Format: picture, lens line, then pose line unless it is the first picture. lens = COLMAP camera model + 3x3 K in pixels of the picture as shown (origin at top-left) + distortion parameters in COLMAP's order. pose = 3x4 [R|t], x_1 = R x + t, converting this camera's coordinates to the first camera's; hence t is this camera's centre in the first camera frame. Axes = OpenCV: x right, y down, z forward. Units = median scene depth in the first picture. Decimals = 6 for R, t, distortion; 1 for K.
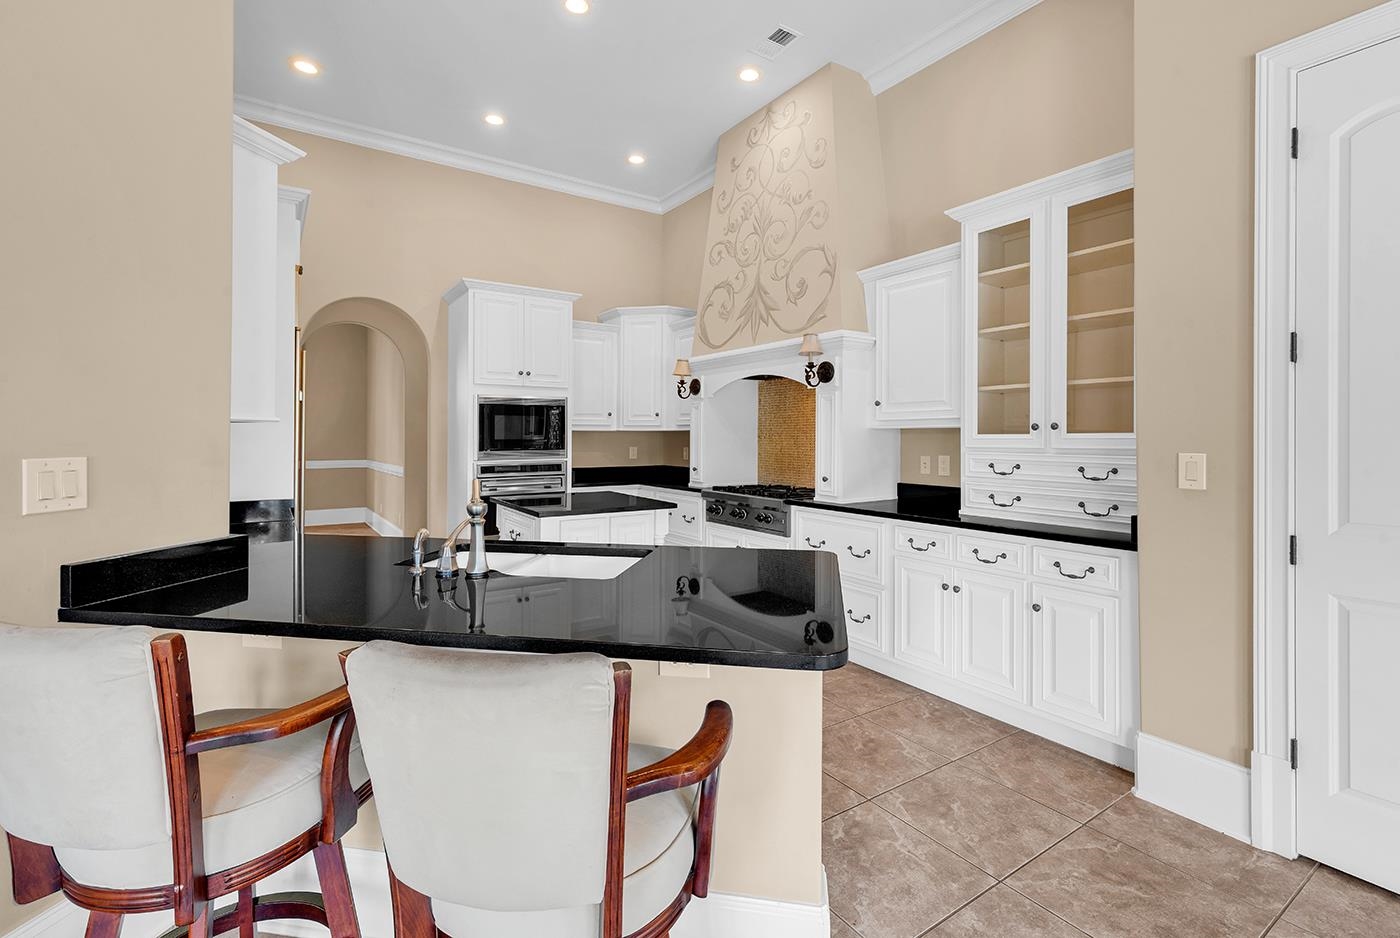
lens RADIAL K [[643.2, 0, 725.7], [0, 643.2, 435.6], [0, 0, 1]] dist [0.004848, -0.000144]
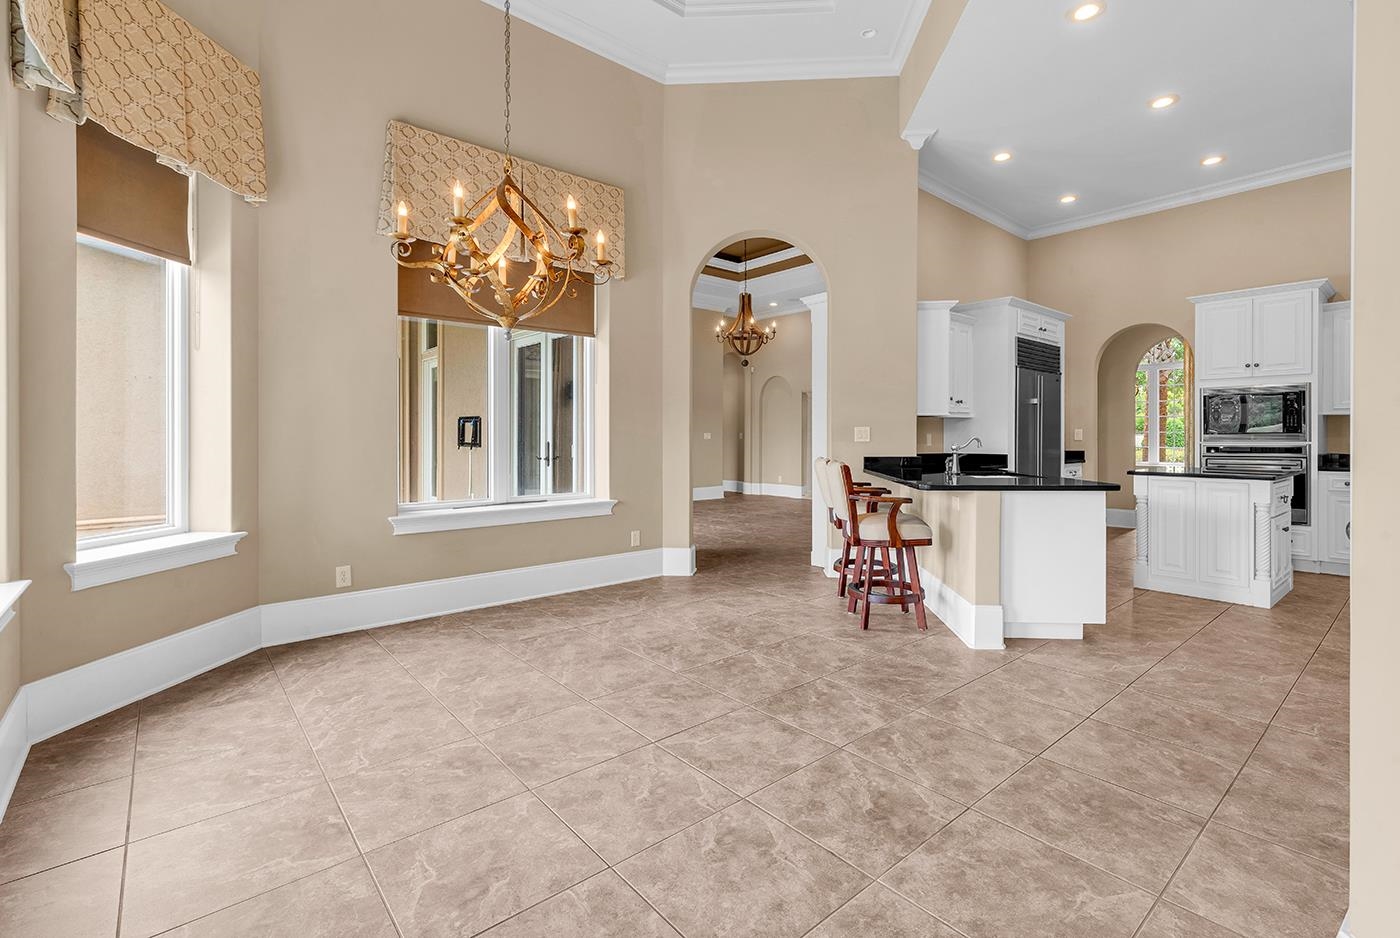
lens RADIAL K [[643.2, 0, 696.4], [0, 643.2, 442.9], [0, 0, 1]] dist [0.004848, -0.000144]
pose [[0.091859, 0.005587, -0.995756, 0.930976], [0.003367, 0.999977, 0.005921, 0.037490], [0.995766, -0.003896, 0.091838, -0.098529]]
